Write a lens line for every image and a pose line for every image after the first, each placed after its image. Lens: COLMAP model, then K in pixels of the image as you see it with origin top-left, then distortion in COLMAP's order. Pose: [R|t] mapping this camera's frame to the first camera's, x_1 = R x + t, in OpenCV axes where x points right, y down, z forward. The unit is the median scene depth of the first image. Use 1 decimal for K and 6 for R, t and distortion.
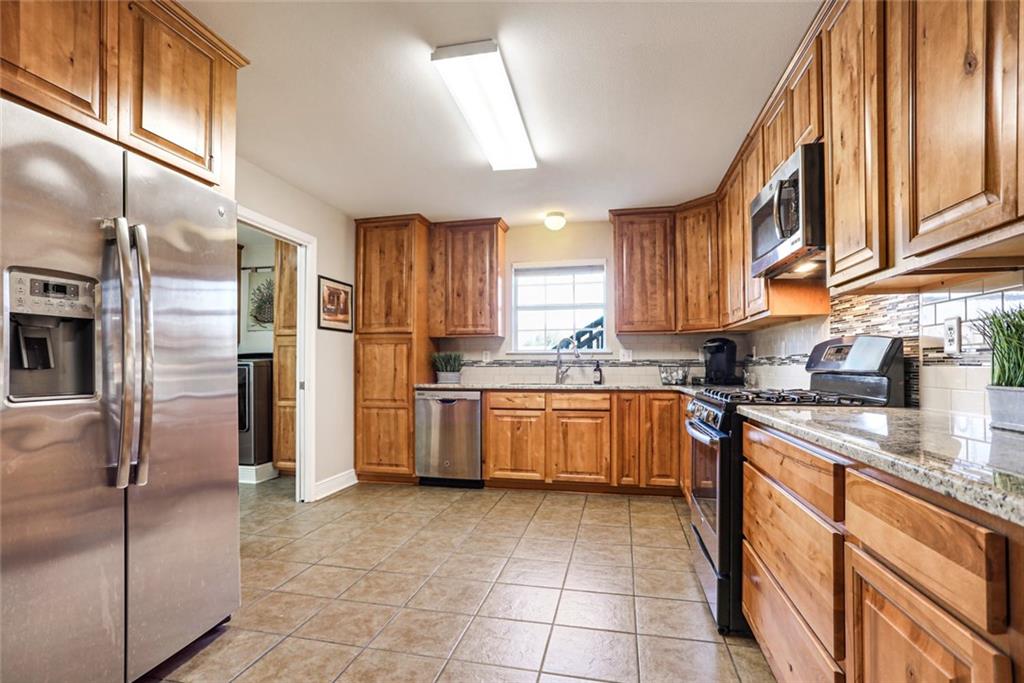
lens RADIAL K [[505.1, 0, 510.2], [0, 505.1, 351.7], [0, 0, 1]] dist [0.003197, 0.006434]
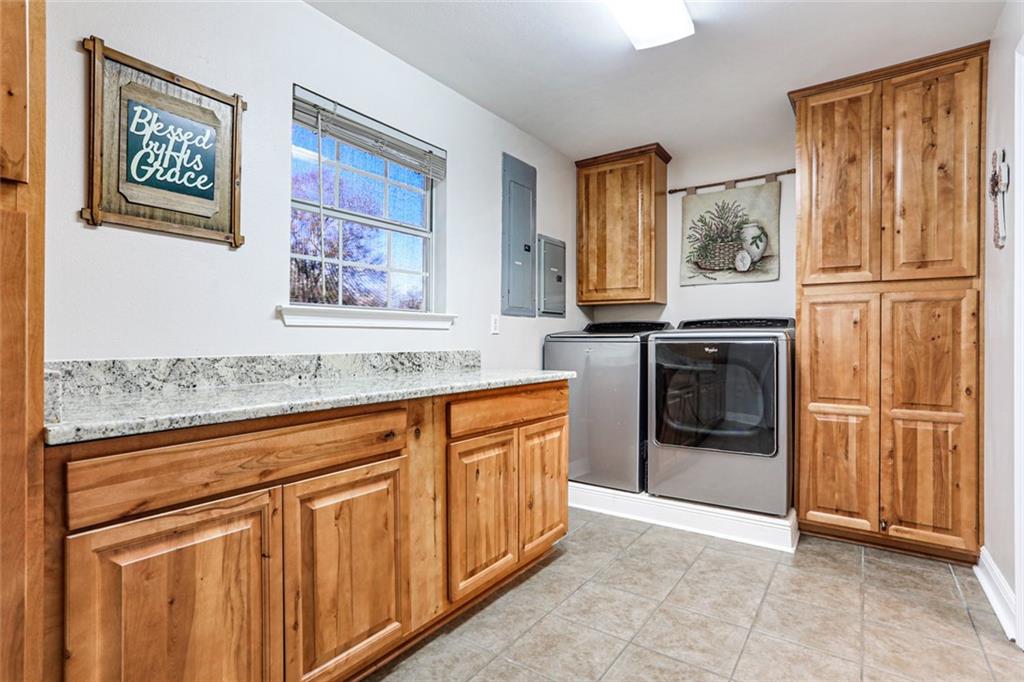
lens RADIAL K [[505.1, 0, 515.5], [0, 505.1, 337.2], [0, 0, 1]] dist [0.003197, 0.006434]
pose [[0.920713, 0.001942, -0.390236, -0.541719], [0.008042, 0.999681, 0.023949, 0.009912], [0.390158, -0.025188, 0.920404, 0.361007]]
